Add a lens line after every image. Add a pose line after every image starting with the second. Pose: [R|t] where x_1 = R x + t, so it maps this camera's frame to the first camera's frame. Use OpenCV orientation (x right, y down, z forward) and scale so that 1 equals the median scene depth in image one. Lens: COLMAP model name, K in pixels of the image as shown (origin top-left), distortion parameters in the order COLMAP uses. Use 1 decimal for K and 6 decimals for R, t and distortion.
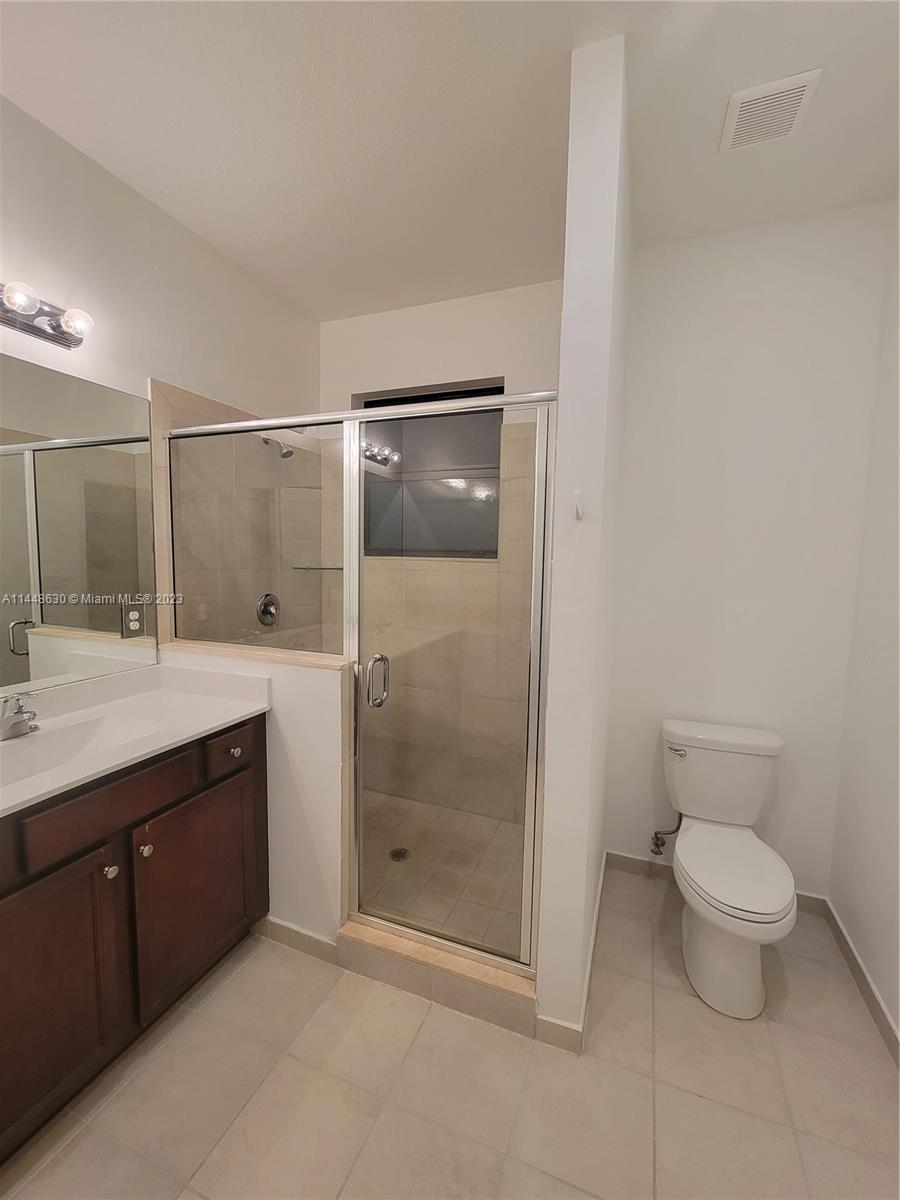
lens RADIAL K [[490.5, 0, 450.0], [0, 490.5, 600.0], [0, 0, 1]] dist [0.018646, -0.008382]
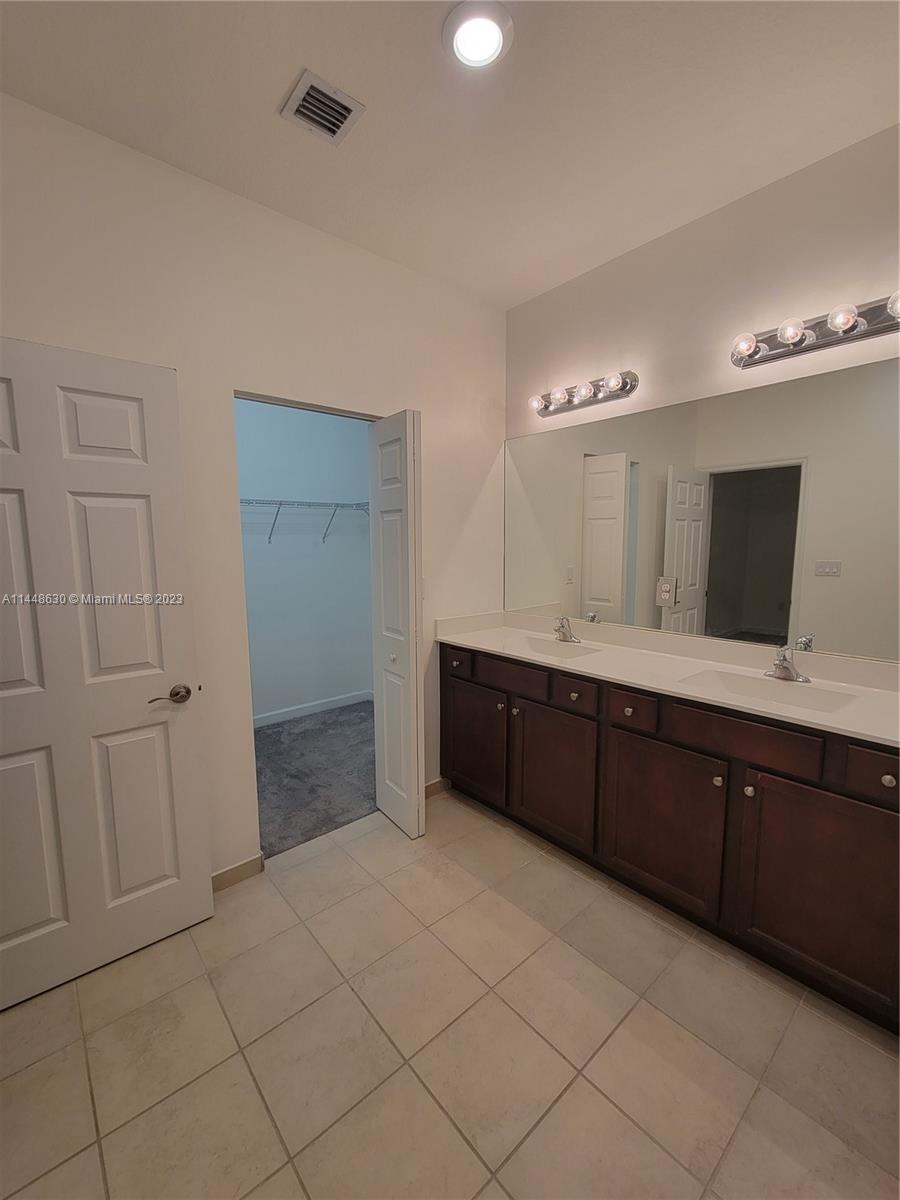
lens RADIAL K [[490.5, 0, 450.0], [0, 490.5, 600.0], [0, 0, 1]] dist [0.018646, -0.008382]
pose [[-0.448529, 0.096765, -0.888515, 0.669900], [-0.076121, 0.986374, 0.145849, -0.044675], [0.890521, 0.133052, -0.435051, 0.815300]]
